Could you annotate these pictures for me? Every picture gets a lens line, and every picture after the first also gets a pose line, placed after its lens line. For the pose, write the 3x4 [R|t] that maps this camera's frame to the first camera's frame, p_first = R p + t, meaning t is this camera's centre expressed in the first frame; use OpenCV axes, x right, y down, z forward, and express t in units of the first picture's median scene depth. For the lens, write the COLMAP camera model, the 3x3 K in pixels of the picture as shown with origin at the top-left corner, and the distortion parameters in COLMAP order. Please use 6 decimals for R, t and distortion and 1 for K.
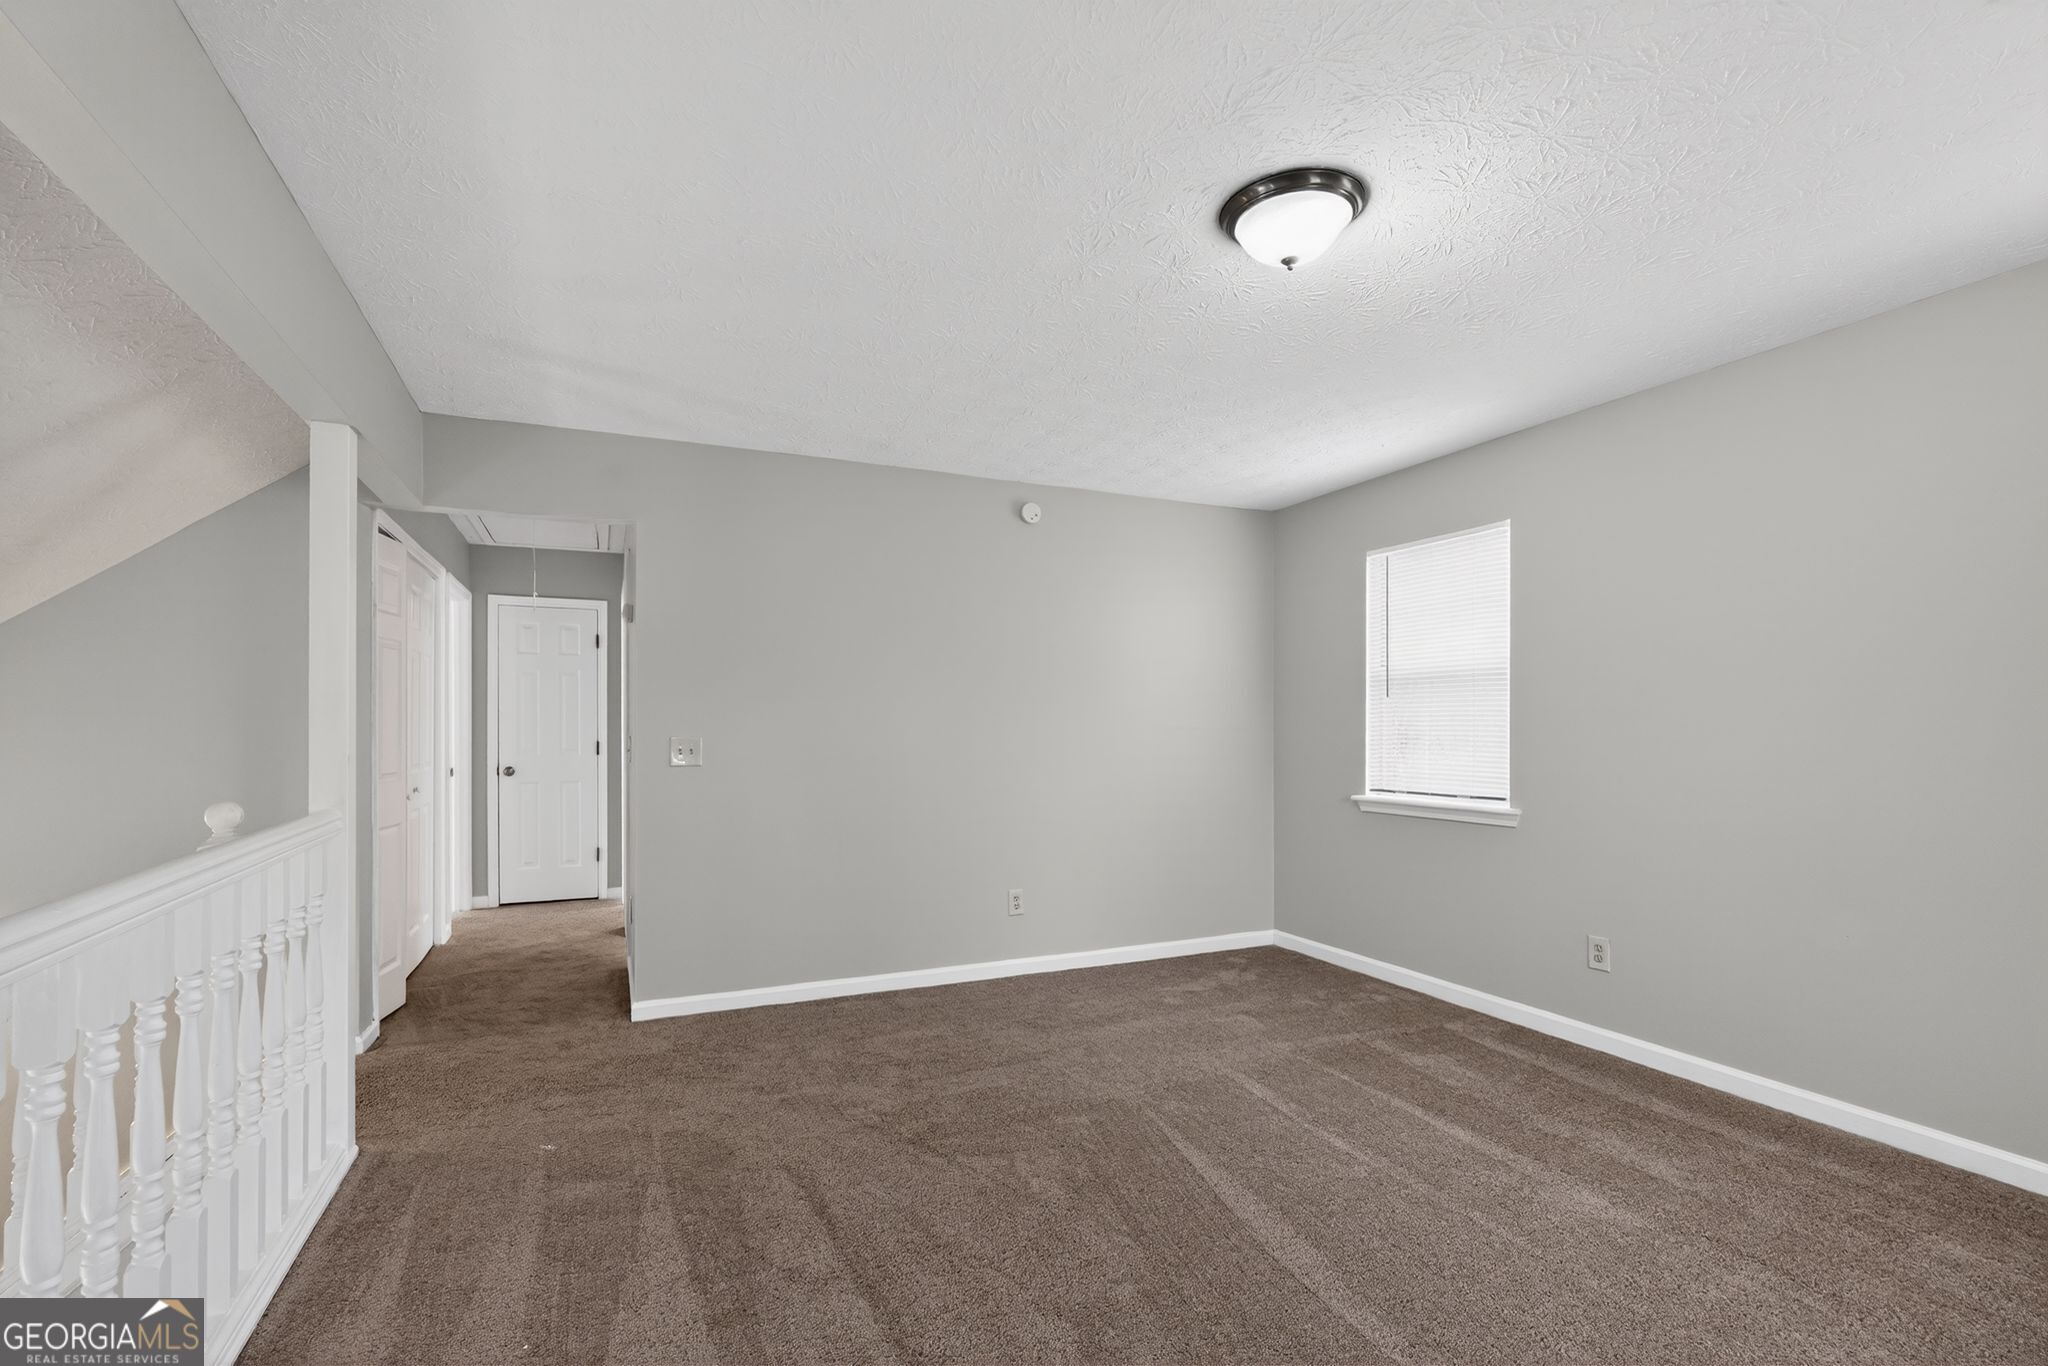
lens RADIAL K [[911.5, 0, 1016.7], [0, 911.5, 728.0], [0, 0, 1]] dist [-0.011805, 0.000537]
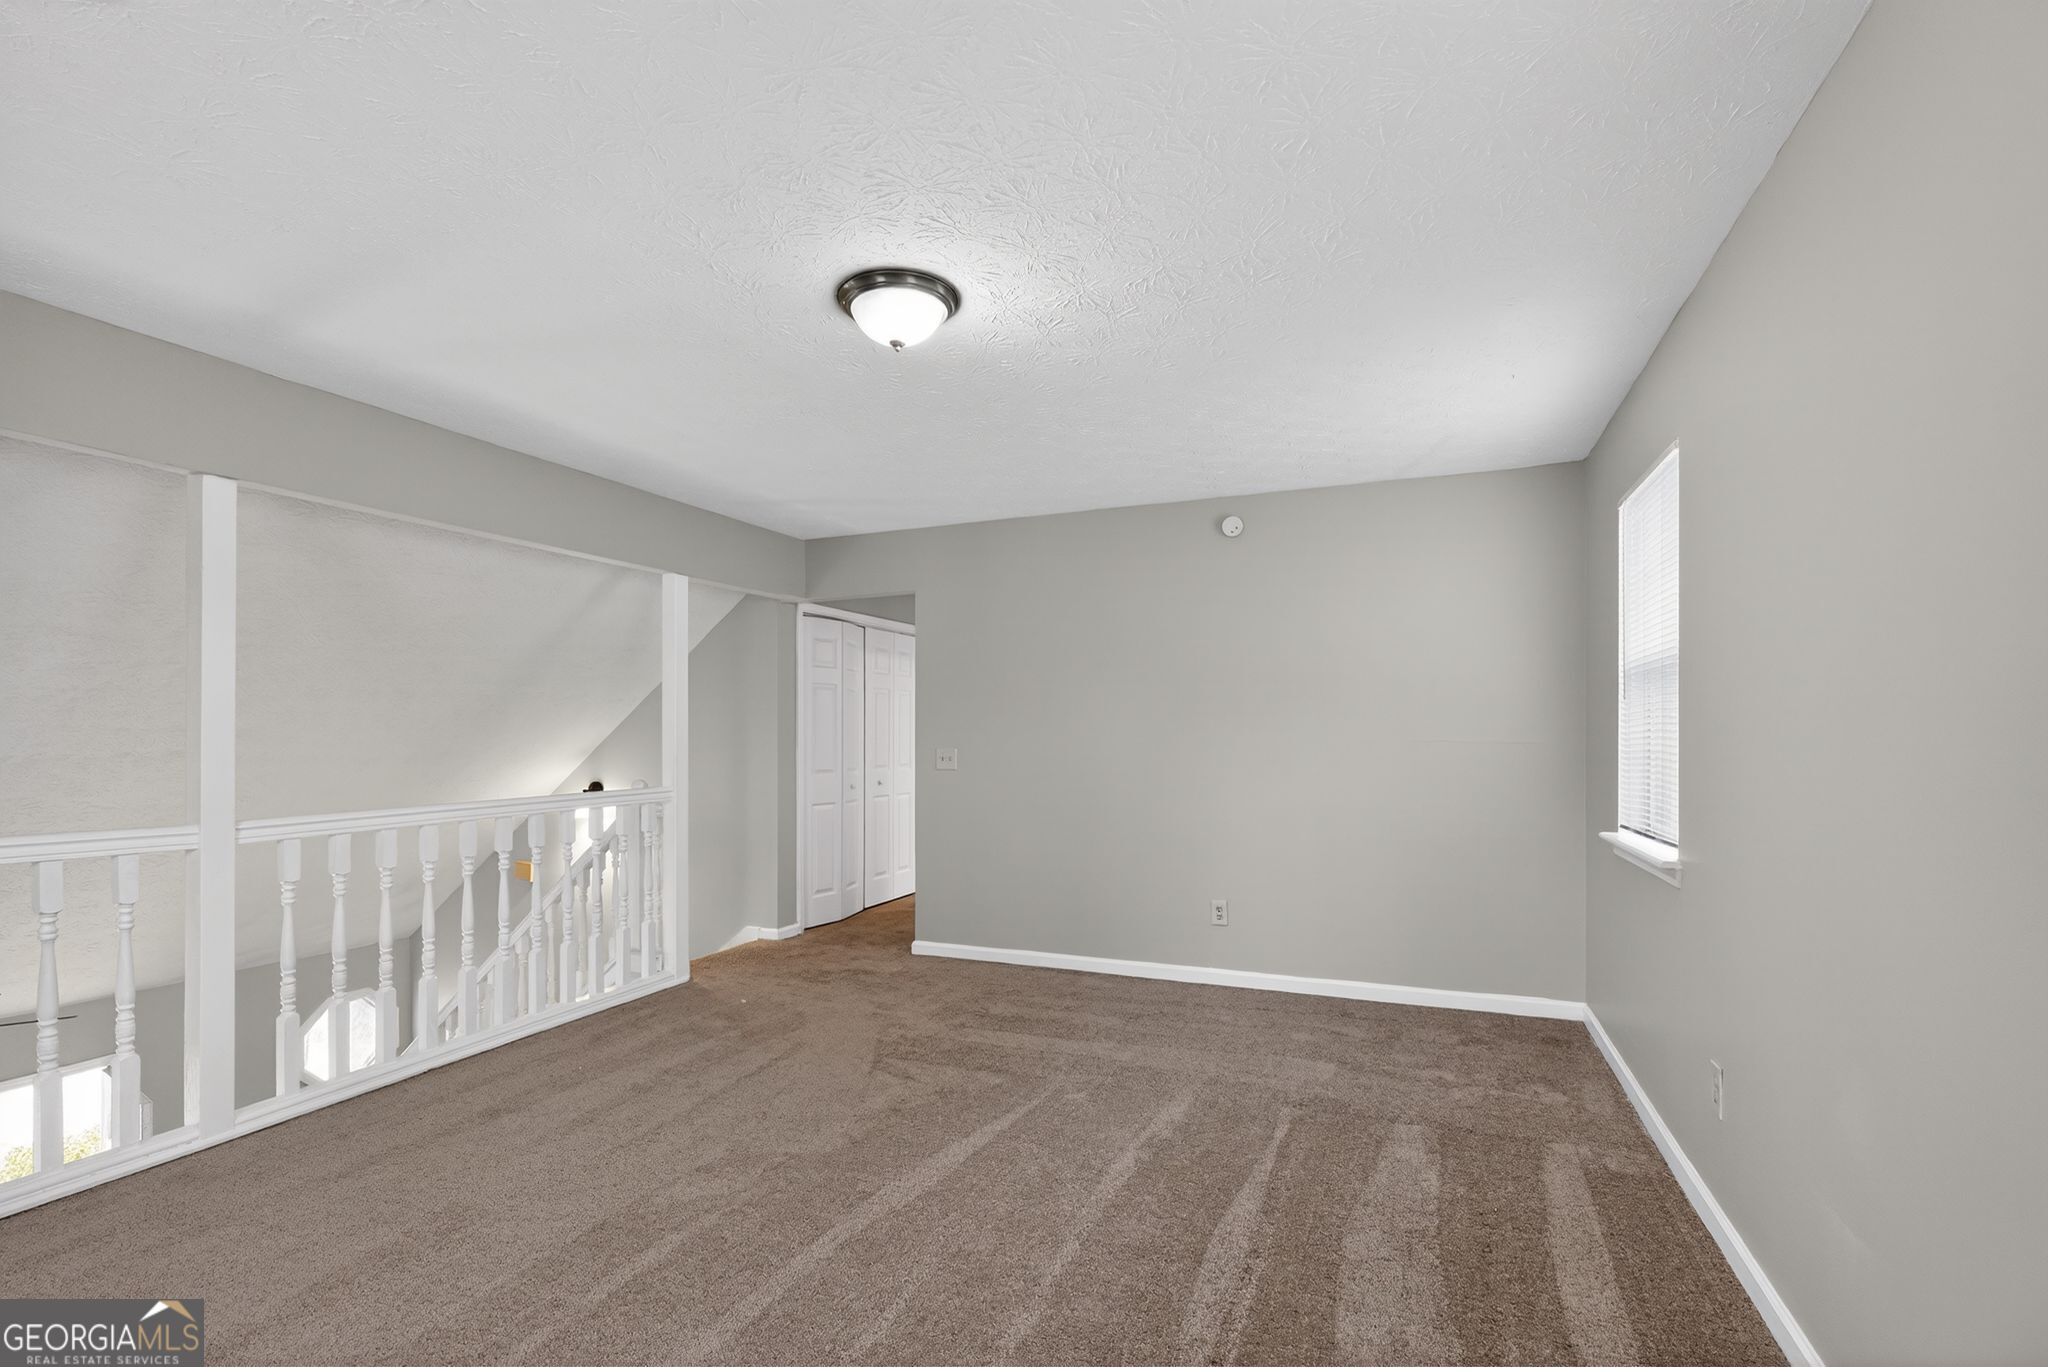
lens RADIAL K [[911.5, 0, 1016.7], [0, 911.5, 728.5], [0, 0, 1]] dist [-0.011805, 0.000537]
pose [[0.697530, -0.003528, -0.716547, 0.679474], [-0.006141, 0.999922, -0.010900, -0.000733], [0.716530, 0.012003, 0.697453, 0.159142]]
